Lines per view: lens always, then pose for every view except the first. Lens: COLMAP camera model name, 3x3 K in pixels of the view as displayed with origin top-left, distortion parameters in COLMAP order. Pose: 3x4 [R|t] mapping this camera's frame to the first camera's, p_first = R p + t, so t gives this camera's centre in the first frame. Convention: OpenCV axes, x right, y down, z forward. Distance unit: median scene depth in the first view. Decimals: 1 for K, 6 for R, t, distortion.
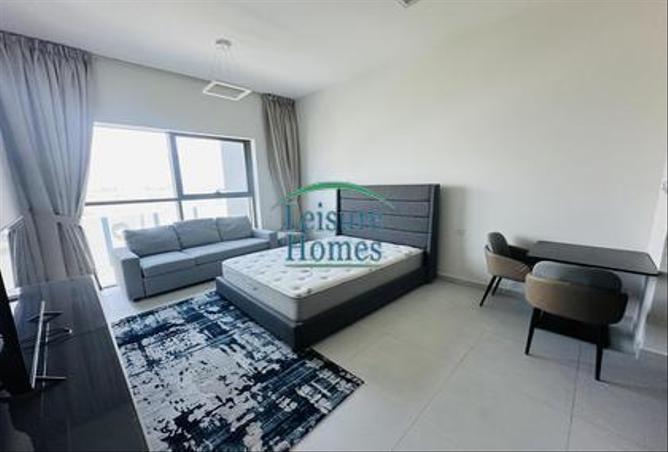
lens RADIAL K [[264.7, 0, 334.9], [0, 264.7, 229.5], [0, 0, 1]] dist [-0.002705, -0.000065]
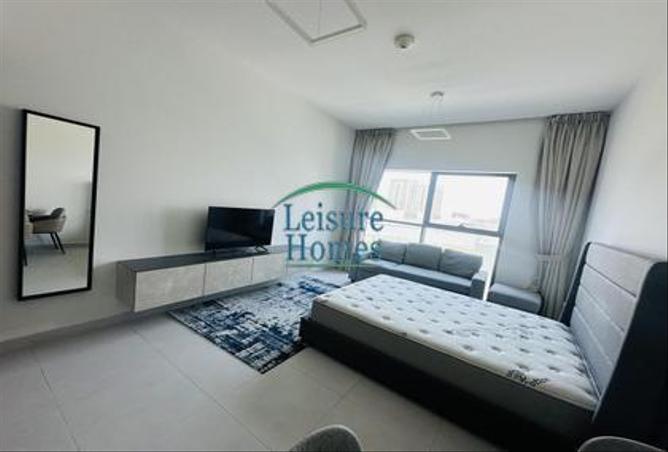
lens RADIAL K [[264.7, 0, 333.7], [0, 264.7, 220.7], [0, 0, 1]] dist [-0.002705, -0.000065]
pose [[0.179347, 0.110567, -0.977553, 0.879823], [-0.279668, 0.958398, 0.057091, -0.157295], [0.943197, 0.263151, 0.202808, 0.635515]]
